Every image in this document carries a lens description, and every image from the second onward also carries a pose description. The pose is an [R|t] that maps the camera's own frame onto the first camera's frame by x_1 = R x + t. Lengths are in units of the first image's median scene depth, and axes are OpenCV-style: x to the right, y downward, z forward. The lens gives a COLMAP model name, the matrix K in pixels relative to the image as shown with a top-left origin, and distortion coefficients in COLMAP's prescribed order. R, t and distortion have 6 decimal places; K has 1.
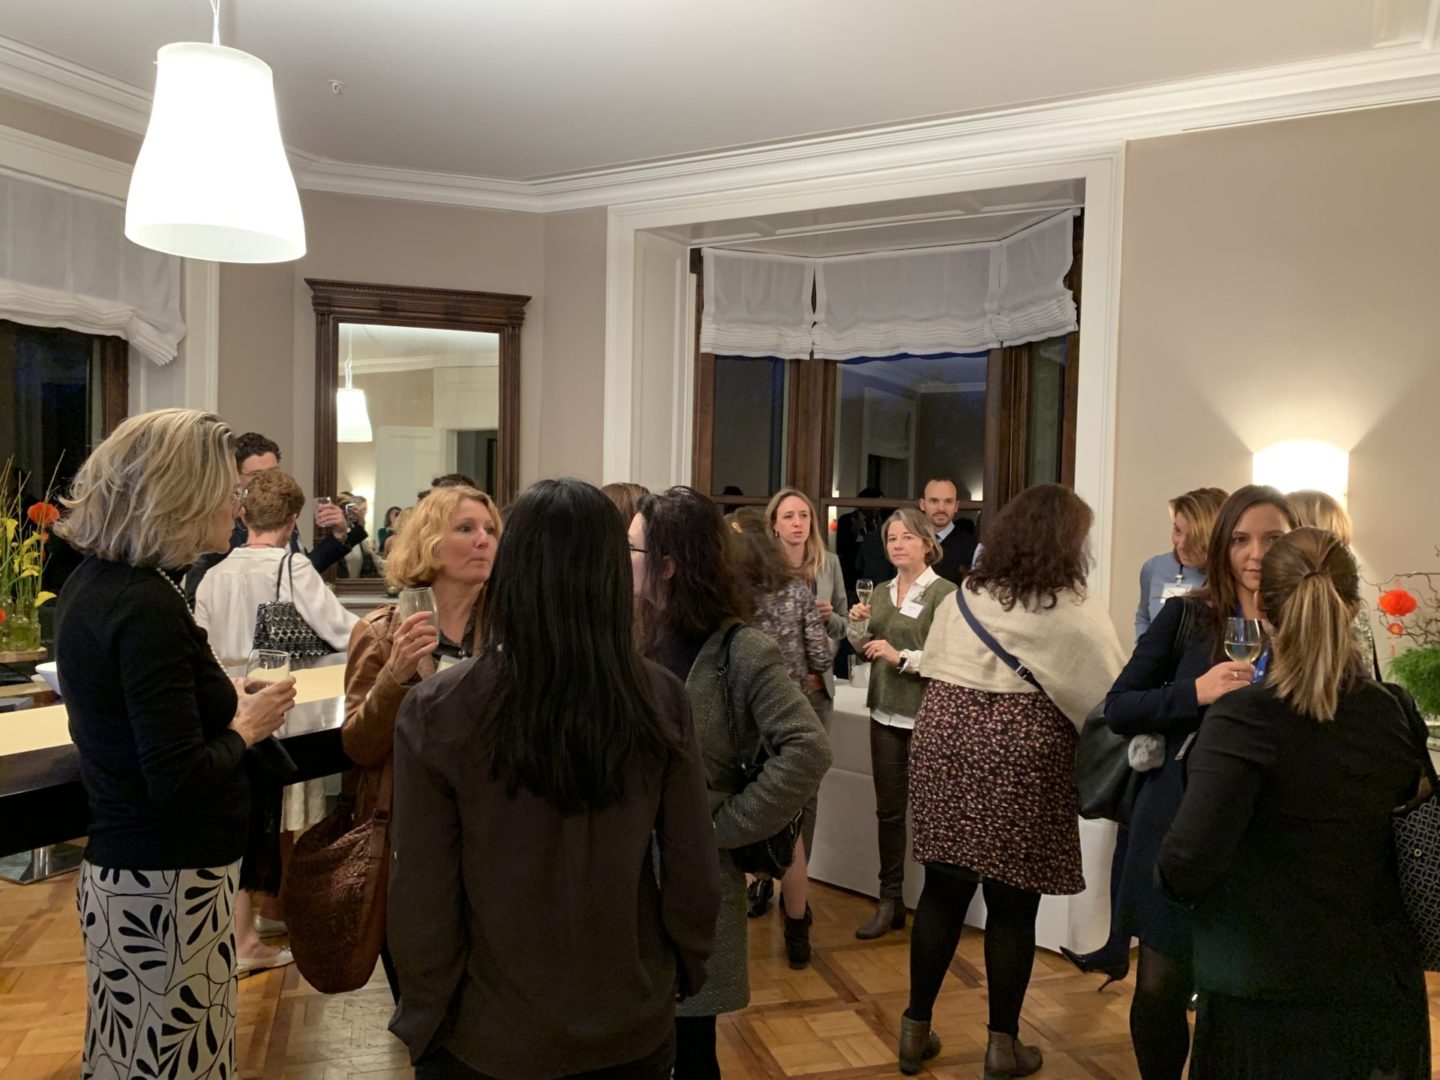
lens RADIAL K [[1111.7, 0, 727.9], [0, 1111.7, 538.1], [0, 0, 1]] dist [-0.003281, 0.009453]
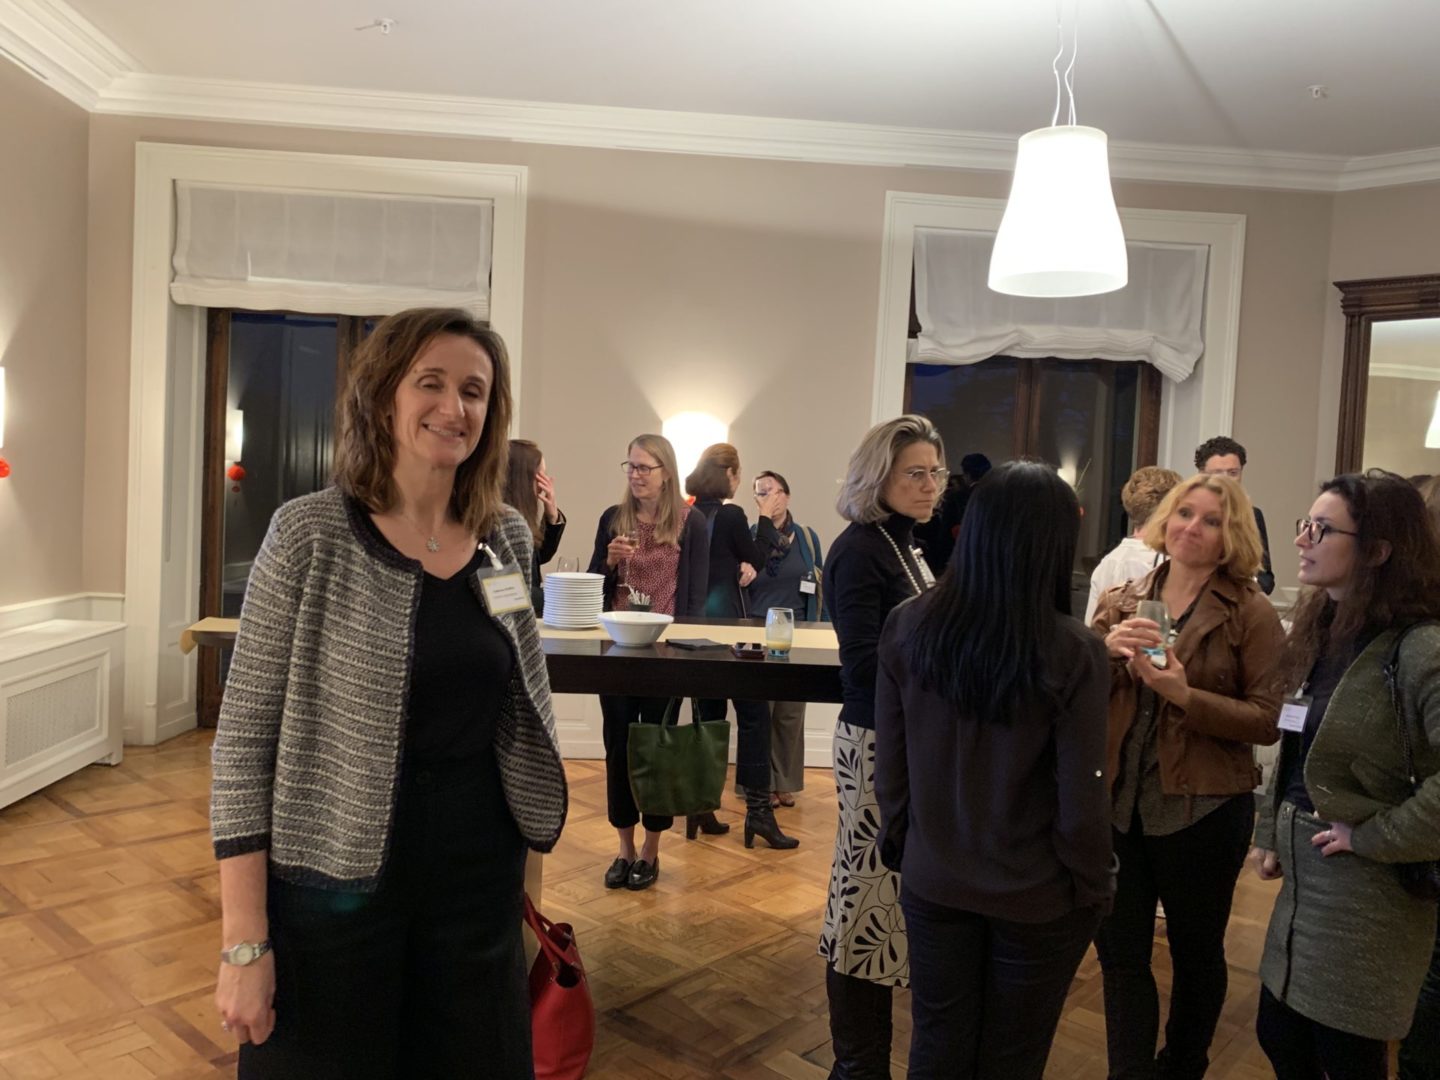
lens RADIAL K [[1077.9, 0, 675.8], [0, 1077.9, 534.4], [0, 0, 1]] dist [0.001562, -0.002536]
pose [[0.510625, 0.038282, -0.858951, 0.454070], [-0.052497, 0.998533, 0.013294, 0.027259], [0.858199, 0.038304, 0.511885, 0.031808]]
